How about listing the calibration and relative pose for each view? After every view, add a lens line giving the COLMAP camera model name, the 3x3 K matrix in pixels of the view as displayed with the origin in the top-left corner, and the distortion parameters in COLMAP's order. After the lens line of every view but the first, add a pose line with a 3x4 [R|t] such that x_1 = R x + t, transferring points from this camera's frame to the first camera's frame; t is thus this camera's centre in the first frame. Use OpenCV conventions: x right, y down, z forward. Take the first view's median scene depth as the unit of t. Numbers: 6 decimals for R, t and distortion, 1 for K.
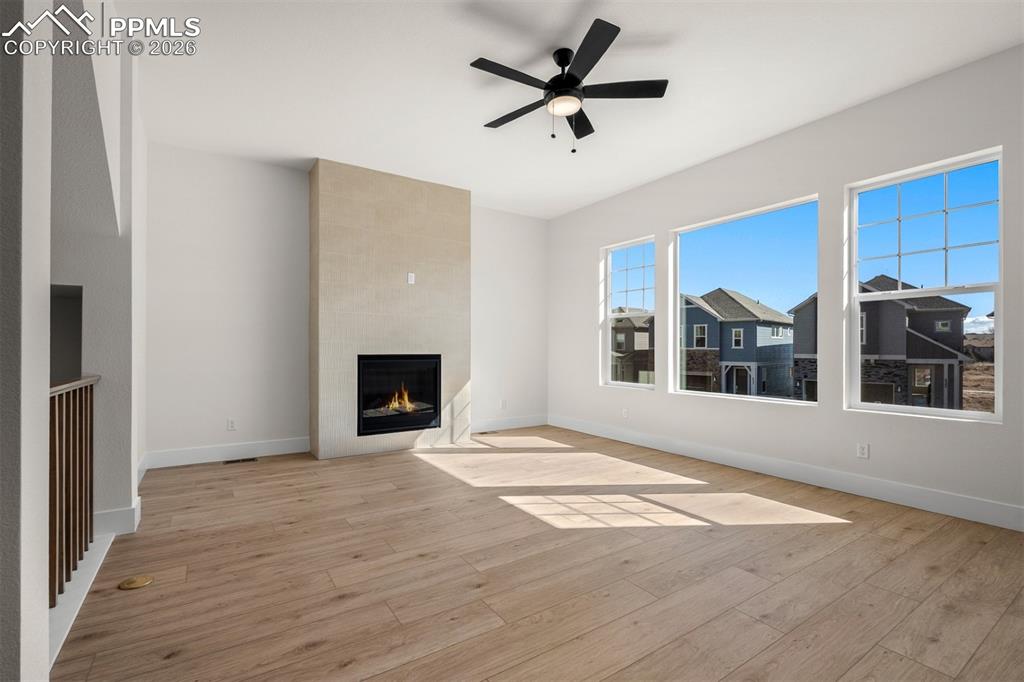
lens RADIAL K [[459.4, 0, 510.1], [0, 459.4, 346.3], [0, 0, 1]] dist [-0.005976, -0.000439]
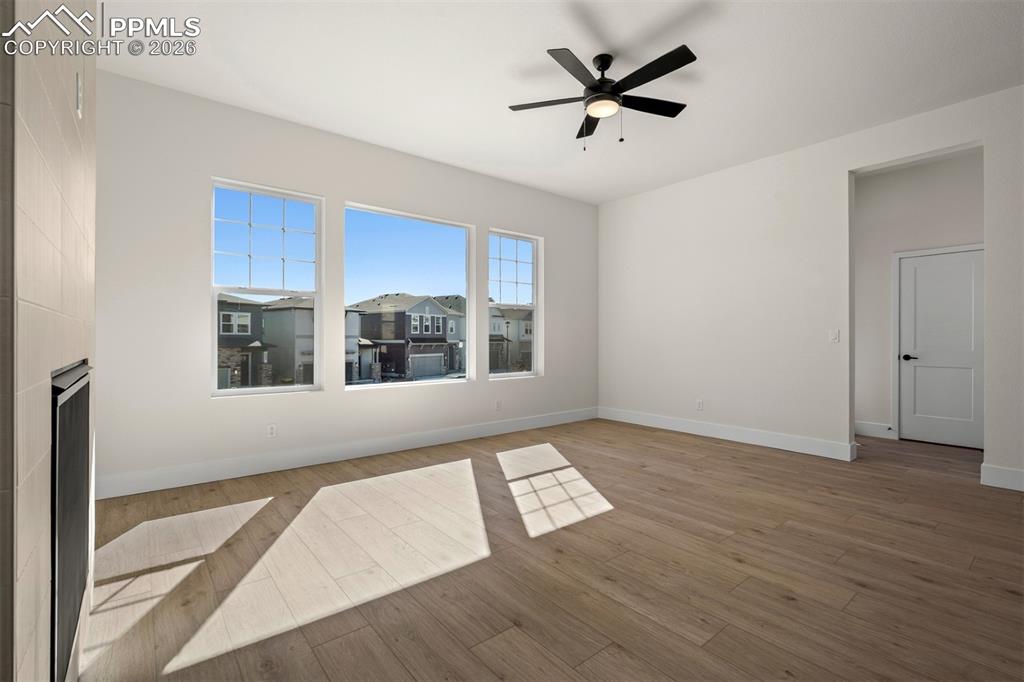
lens RADIAL K [[459.7, 0, 512.0], [0, 459.7, 341.0], [0, 0, 1]] dist [-0.006422, 0.000372]
pose [[-0.096555, -0.007359, 0.995300, -0.844319], [-0.004056, 0.999967, 0.007000, 0.002412], [-0.995319, -0.003361, -0.096582, 1.219687]]
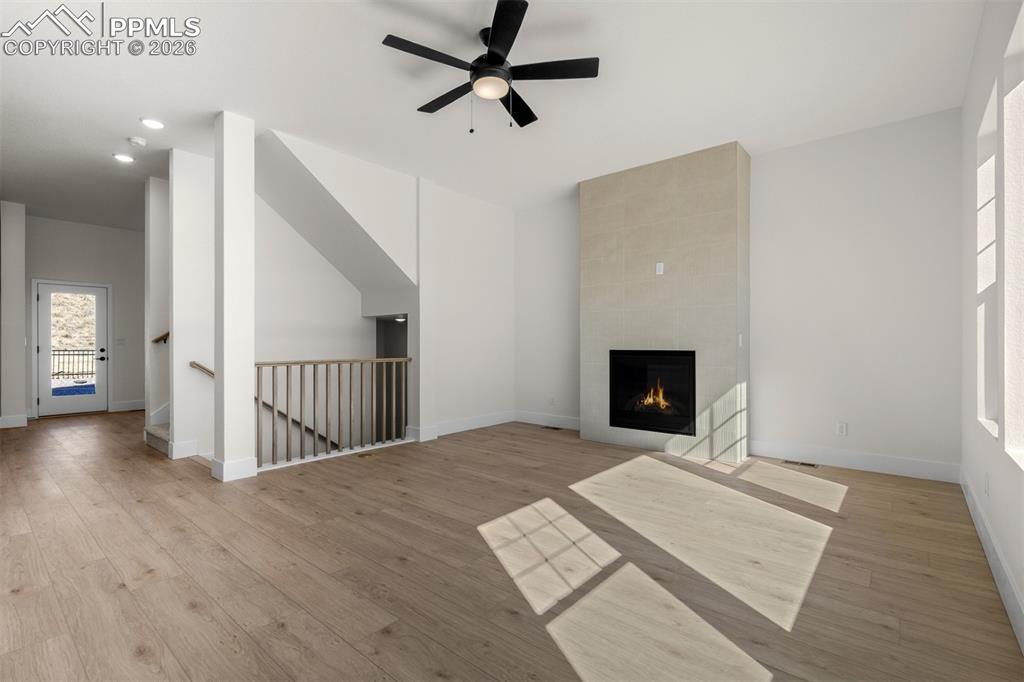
lens RADIAL K [[467.9, 0, 512.0], [0, 467.9, 341.0], [0, 0, 1]] dist [-0.000016, -0.000181]
pose [[0.278829, -0.006766, -0.960317, 0.986889], [0.005238, 0.999971, -0.005524, 0.003904], [0.960326, -0.003490, 0.278857, 0.721294]]
